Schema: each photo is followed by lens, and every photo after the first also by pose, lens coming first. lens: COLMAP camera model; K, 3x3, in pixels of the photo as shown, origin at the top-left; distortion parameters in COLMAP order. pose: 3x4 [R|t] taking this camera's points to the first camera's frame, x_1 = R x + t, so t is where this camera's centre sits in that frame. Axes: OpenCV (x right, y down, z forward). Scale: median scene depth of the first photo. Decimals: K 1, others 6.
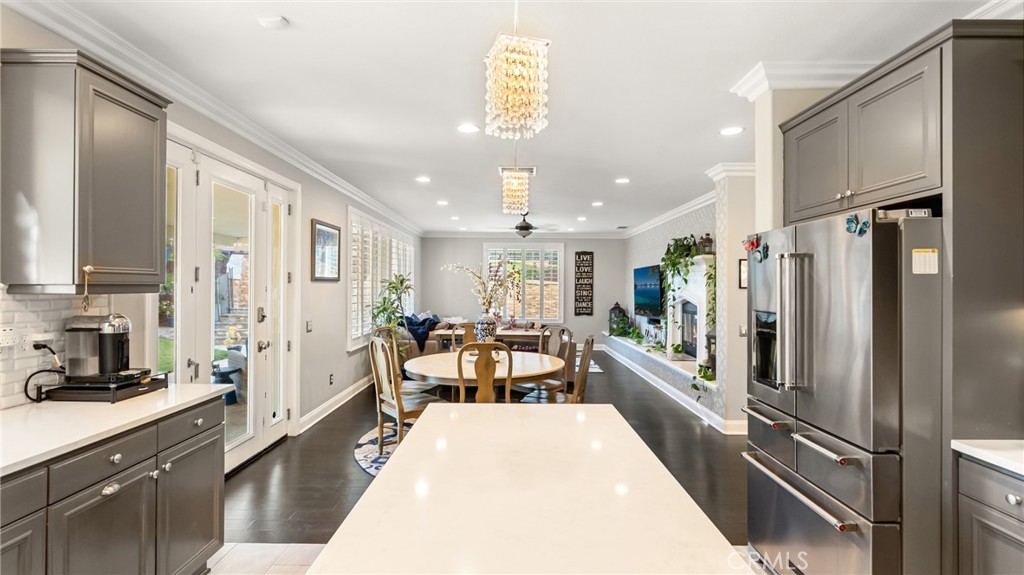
lens RADIAL K [[467.6, 0, 510.5], [0, 467.6, 287.0], [0, 0, 1]] dist [0.000340, 0.001291]
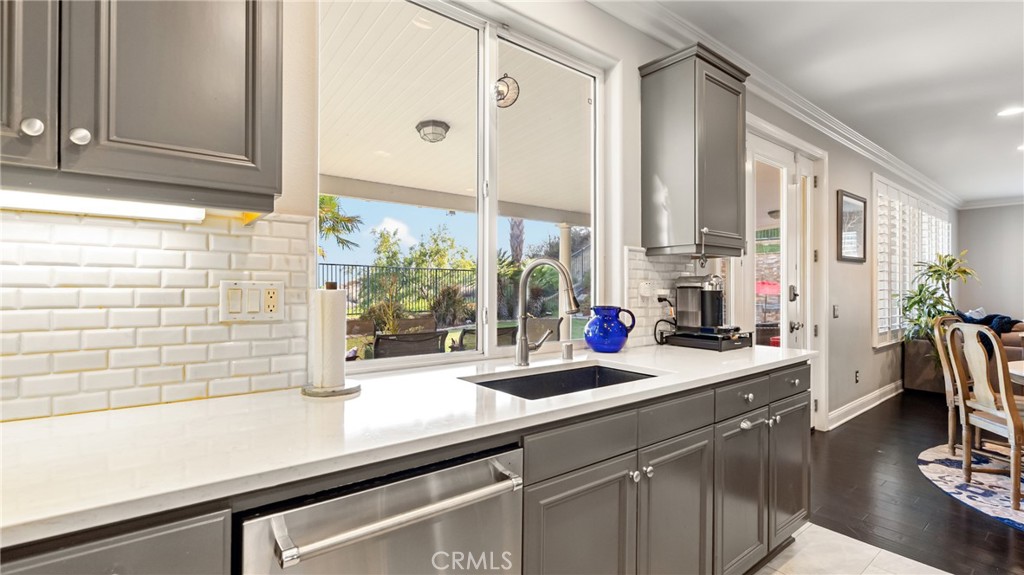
lens RADIAL K [[467.6, 0, 510.5], [0, 467.6, 287.0], [0, 0, 1]] dist [0.000340, 0.001291]
pose [[0.618025, -0.005200, -0.786141, -0.259676], [0.003025, 0.999986, -0.004236, 0.089732], [0.786153, 0.000240, 0.618032, -0.069358]]
